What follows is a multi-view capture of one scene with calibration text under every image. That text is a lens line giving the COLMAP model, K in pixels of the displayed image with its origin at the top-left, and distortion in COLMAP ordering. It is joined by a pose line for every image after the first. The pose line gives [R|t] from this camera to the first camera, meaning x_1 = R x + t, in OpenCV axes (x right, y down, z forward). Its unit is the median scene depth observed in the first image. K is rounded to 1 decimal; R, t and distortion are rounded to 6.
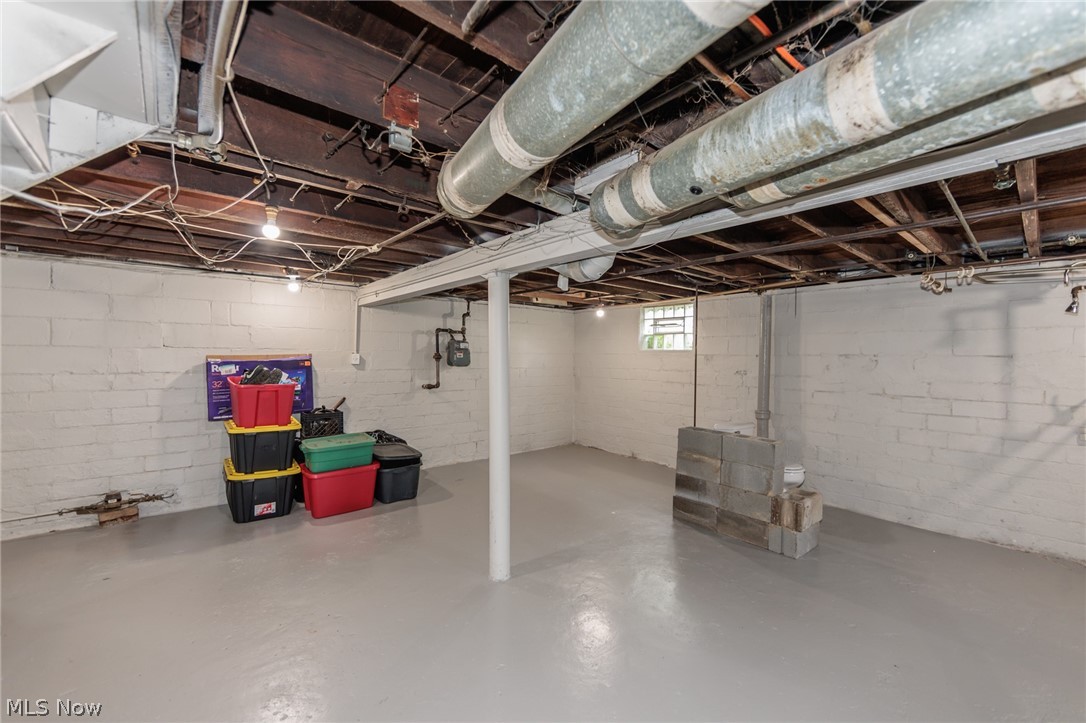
lens RADIAL K [[424.6, 0, 550.7], [0, 424.6, 364.3], [0, 0, 1]] dist [-0.003008, 0.000042]
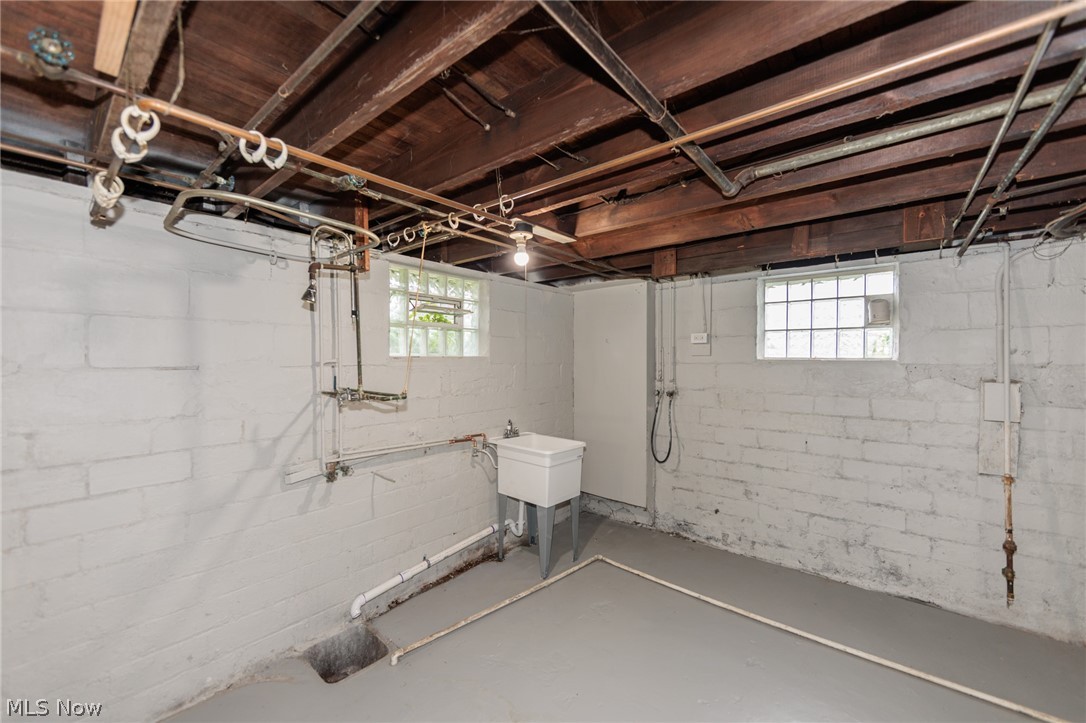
lens RADIAL K [[424.6, 0, 547.6], [0, 424.6, 360.6], [0, 0, 1]] dist [-0.003008, 0.000042]
pose [[-0.176204, -0.008687, 0.984315, 0.365238], [0.018074, 0.999764, 0.012059, -0.022671], [-0.984188, 0.019916, -0.176005, 0.528608]]
